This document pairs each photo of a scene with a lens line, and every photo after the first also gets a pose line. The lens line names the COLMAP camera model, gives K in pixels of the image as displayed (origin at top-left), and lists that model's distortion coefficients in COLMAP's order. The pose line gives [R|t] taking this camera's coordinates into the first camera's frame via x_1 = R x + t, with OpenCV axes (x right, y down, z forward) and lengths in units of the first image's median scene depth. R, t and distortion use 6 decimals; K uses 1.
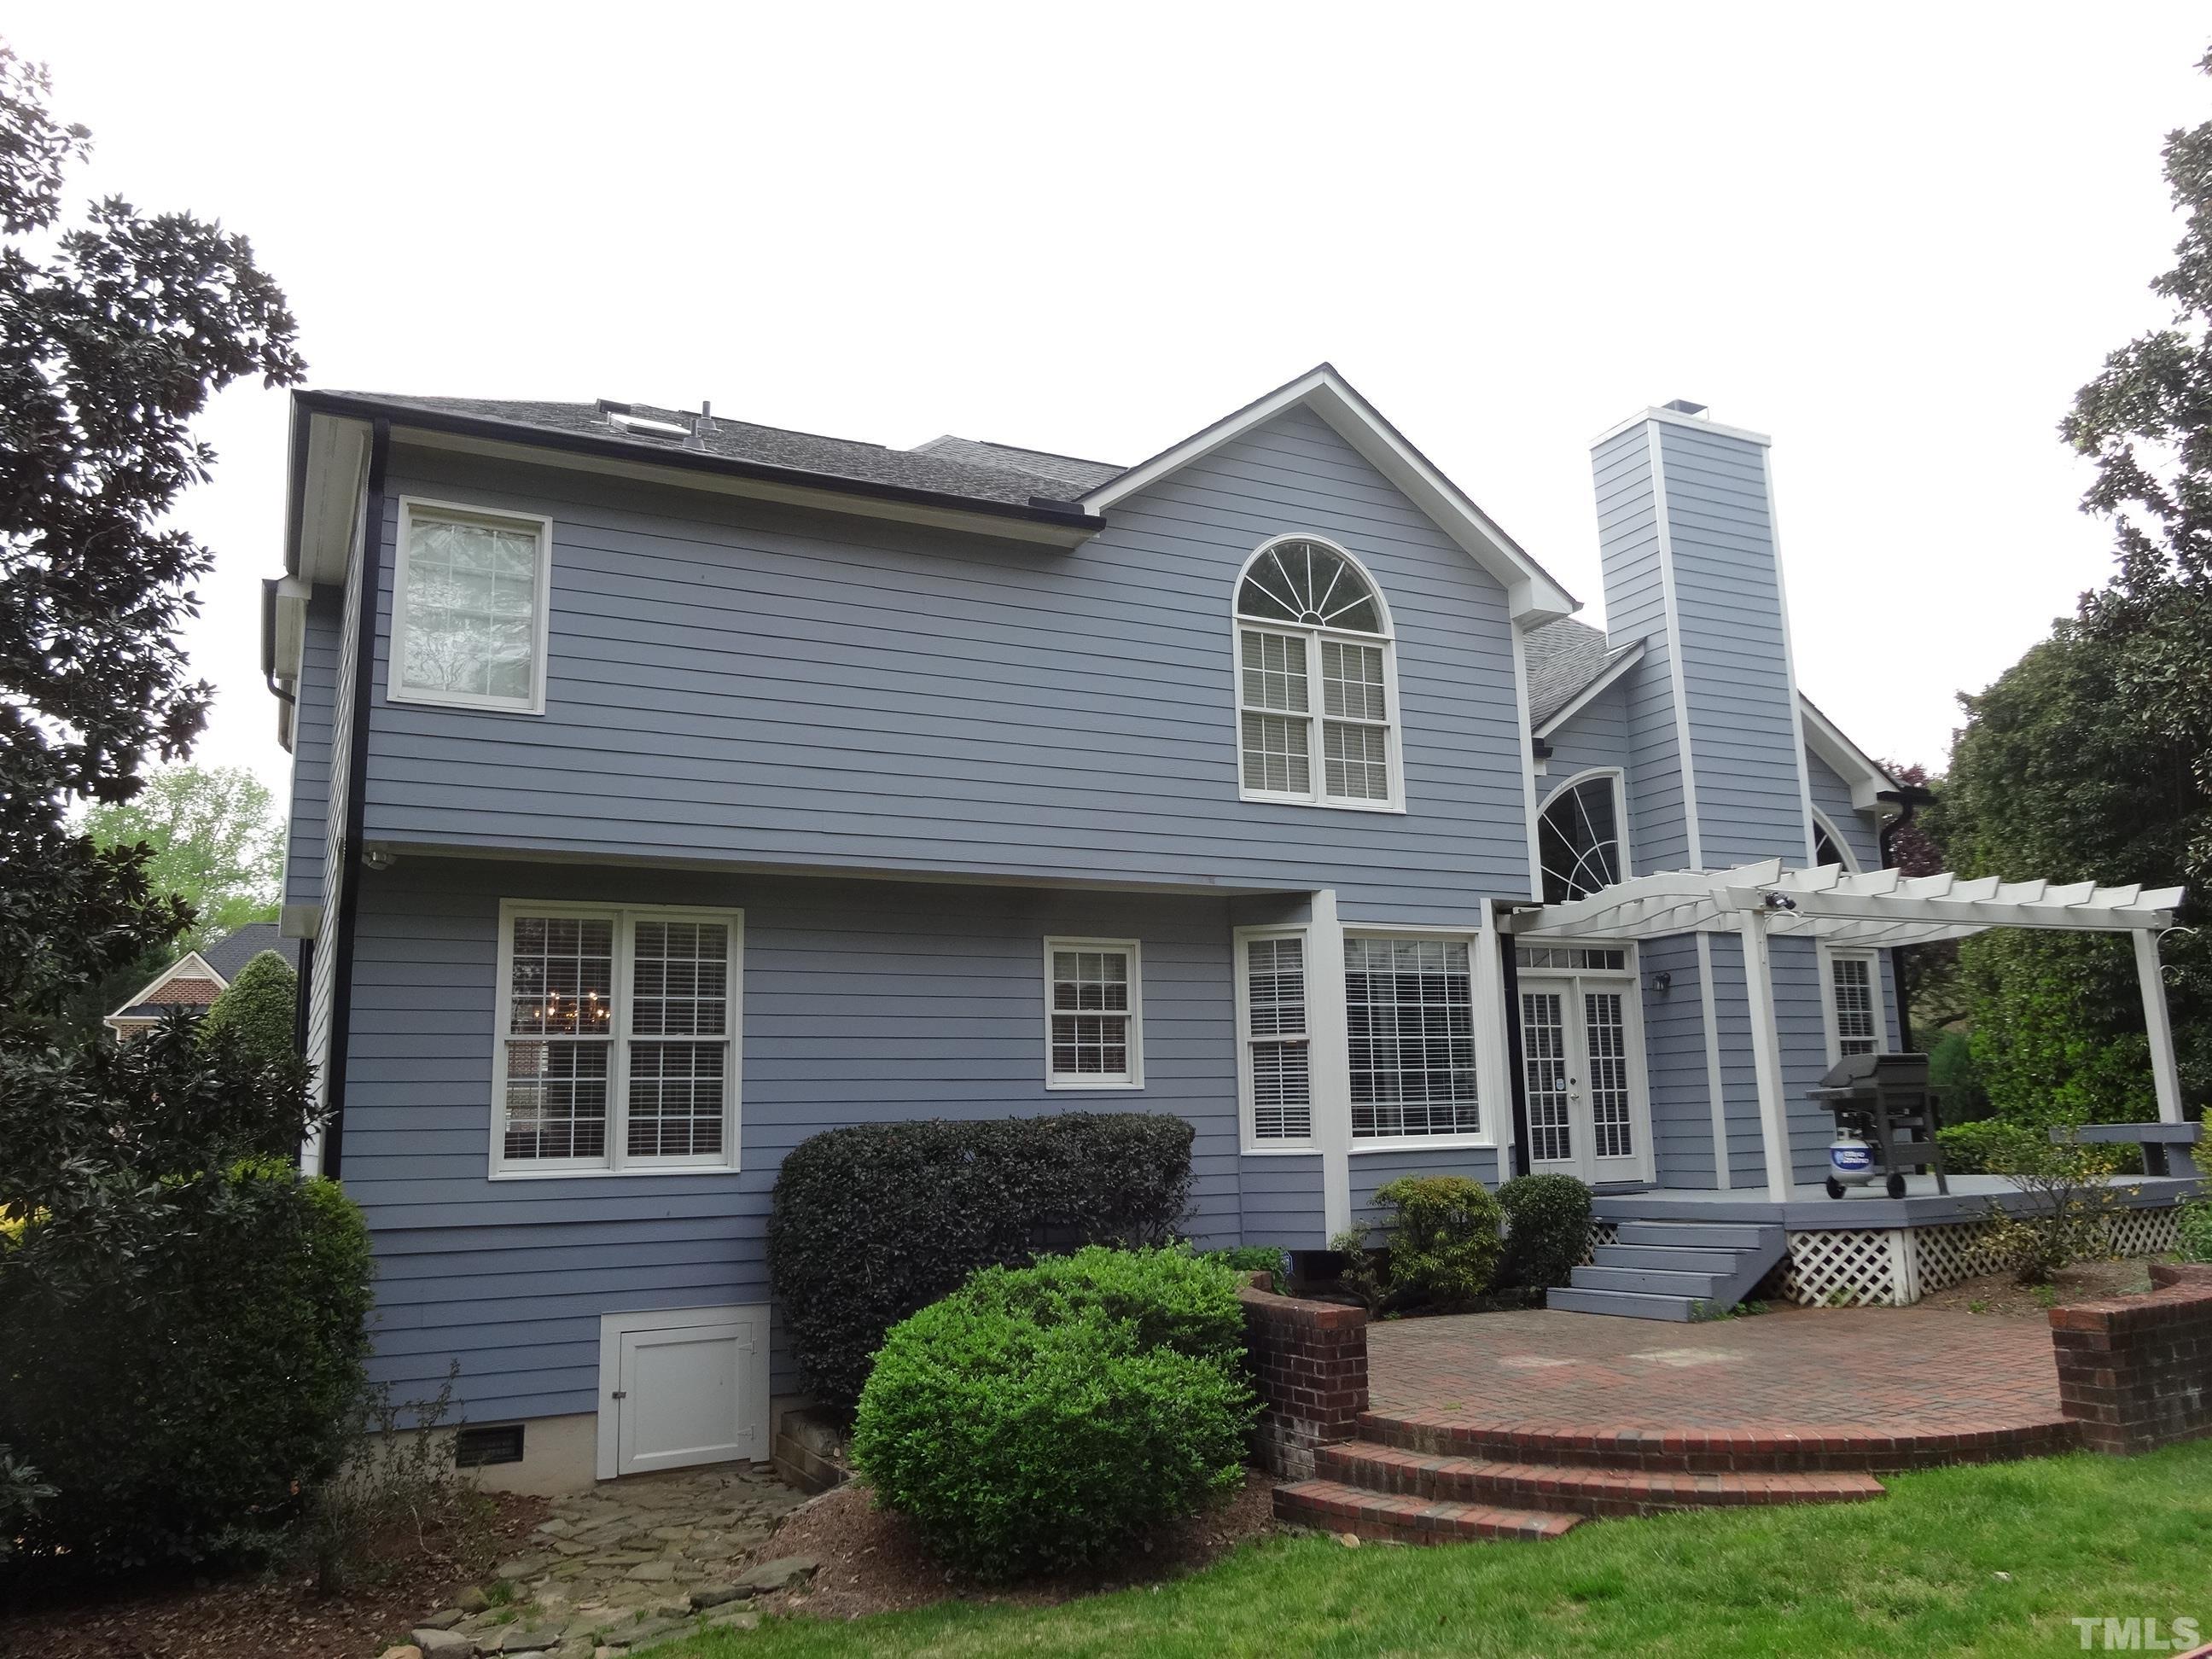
lens RADIAL K [[1605.2, 0, 1106.0], [0, 1605.2, 829.5], [0, 0, 1]] dist [-0.010233, -0.008906]
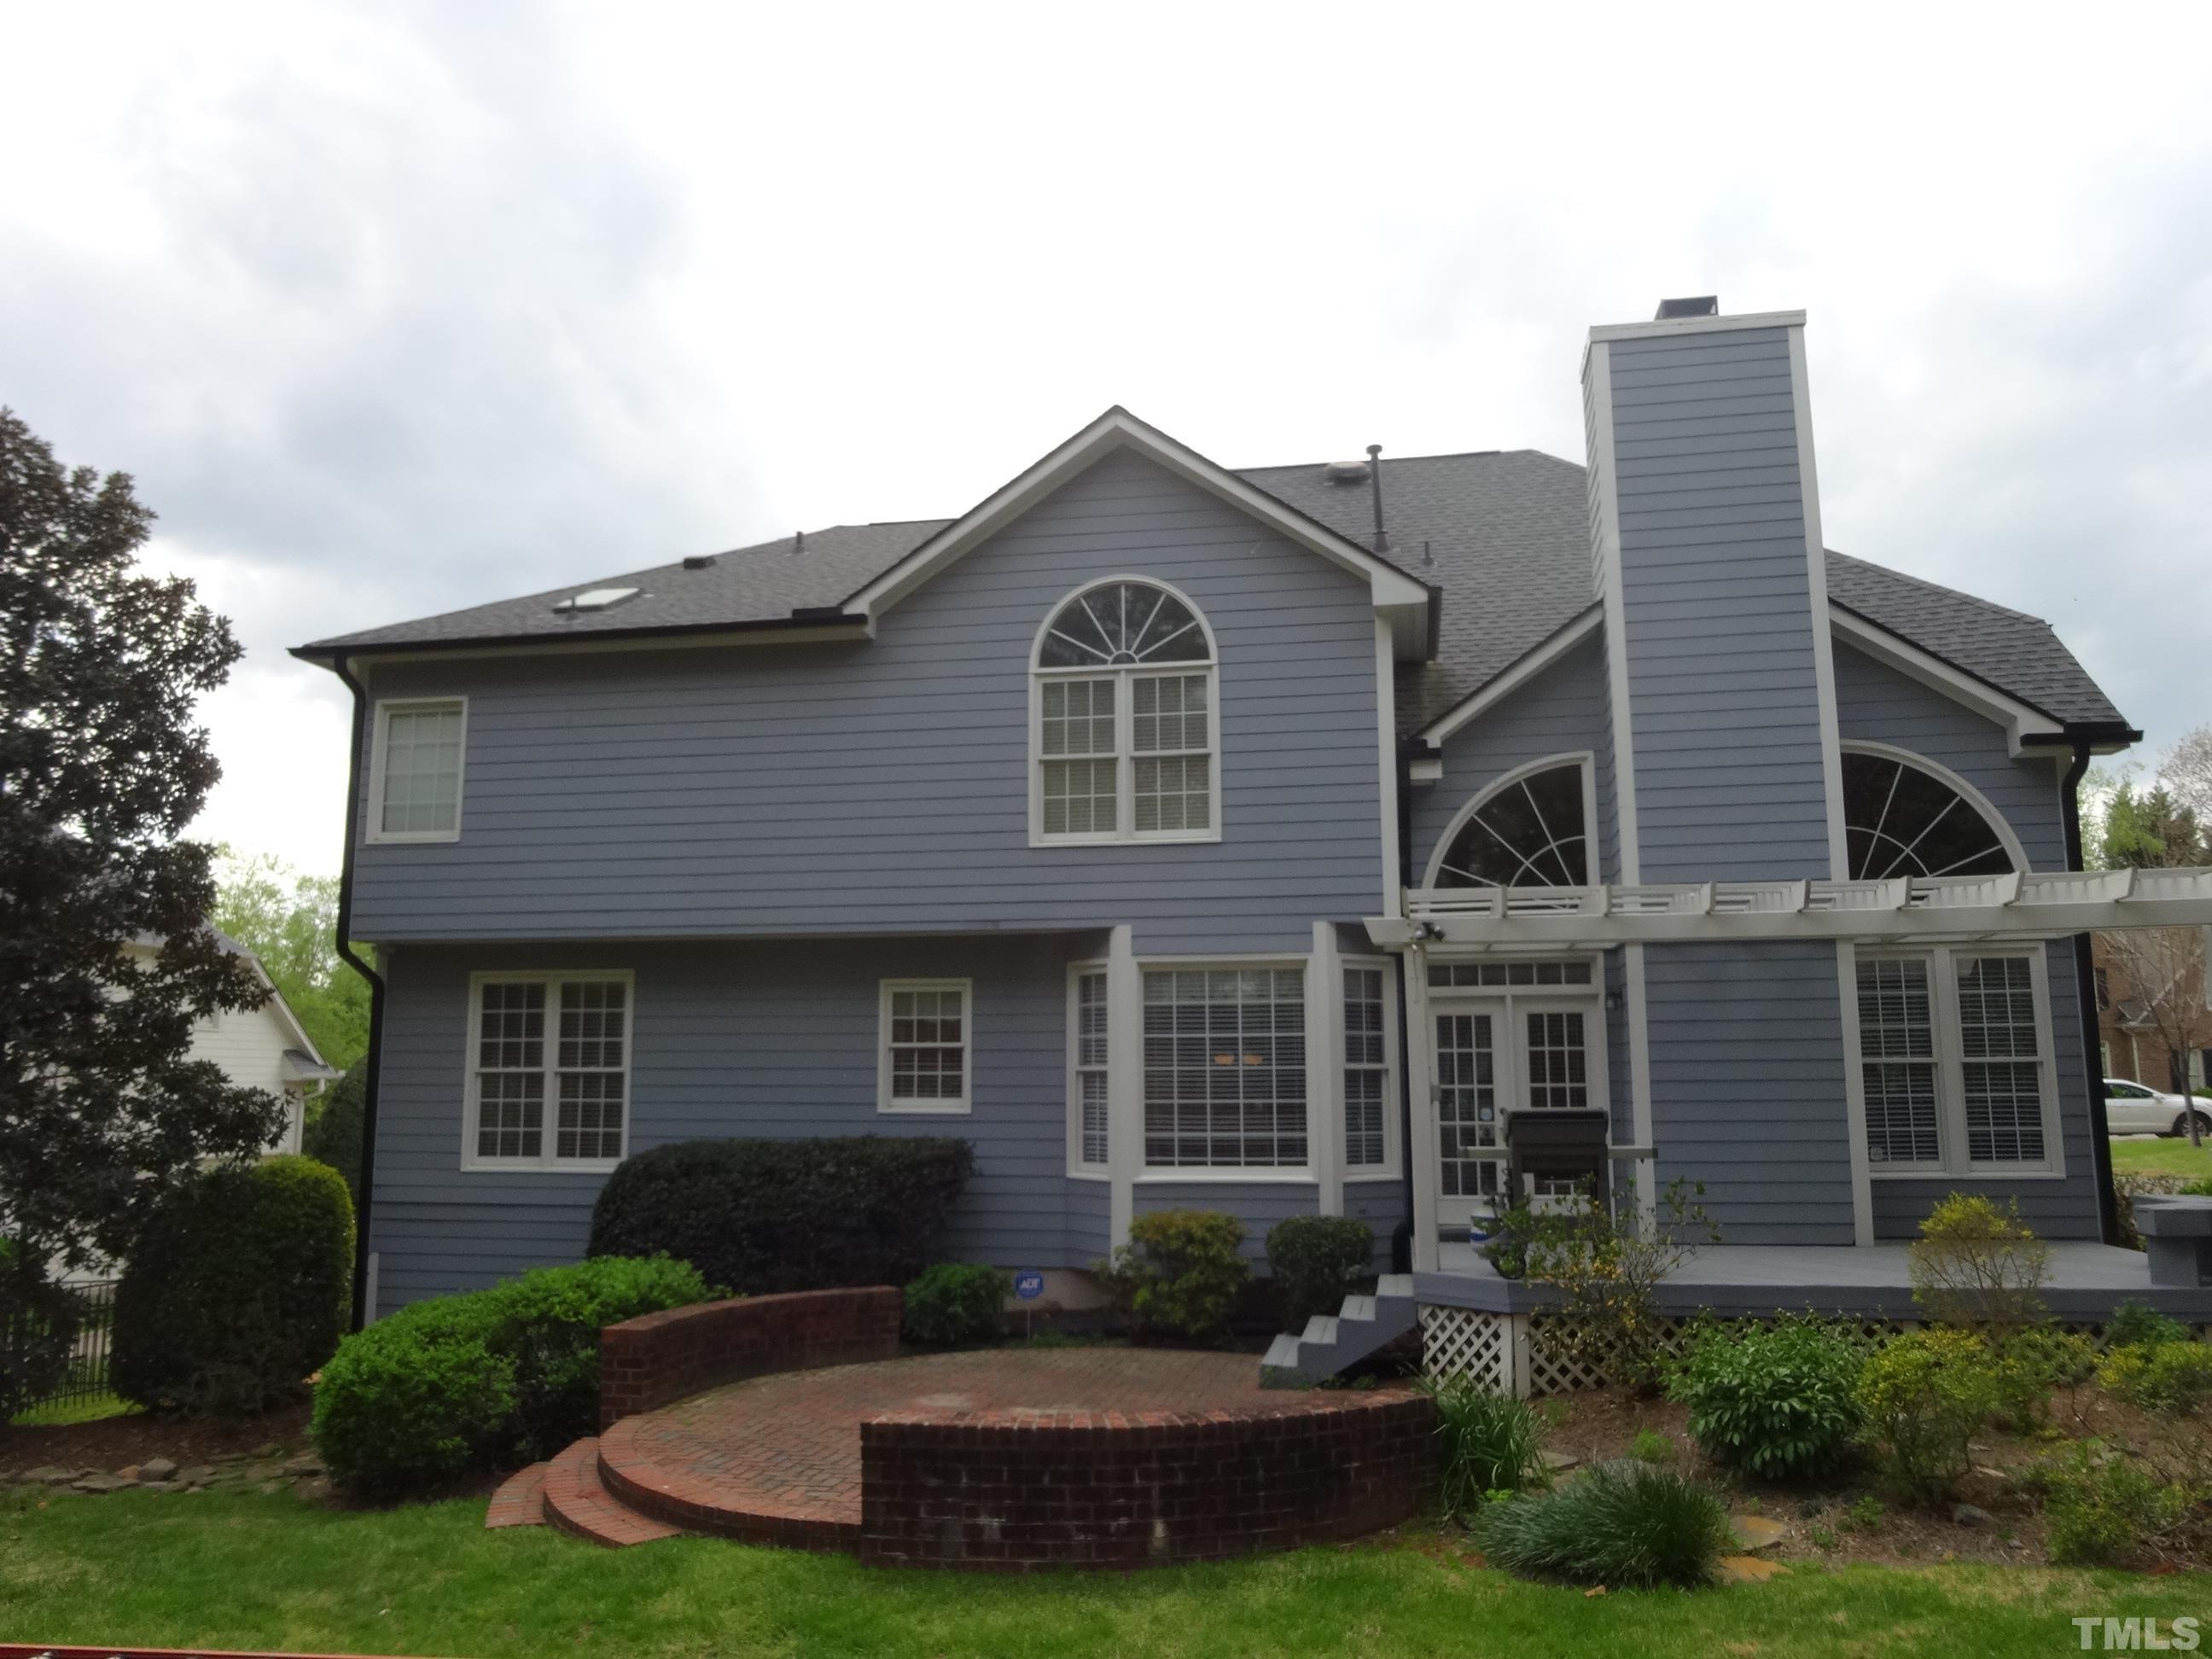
lens RADIAL K [[1605.2, 0, 1106.0], [0, 1605.2, 829.5], [0, 0, 1]] dist [-0.010233, -0.008906]
pose [[0.801762, -0.070874, -0.593426, 0.749758], [0.092365, 0.995708, 0.005872, -0.031016], [0.590463, -0.059520, 0.804867, 0.168219]]
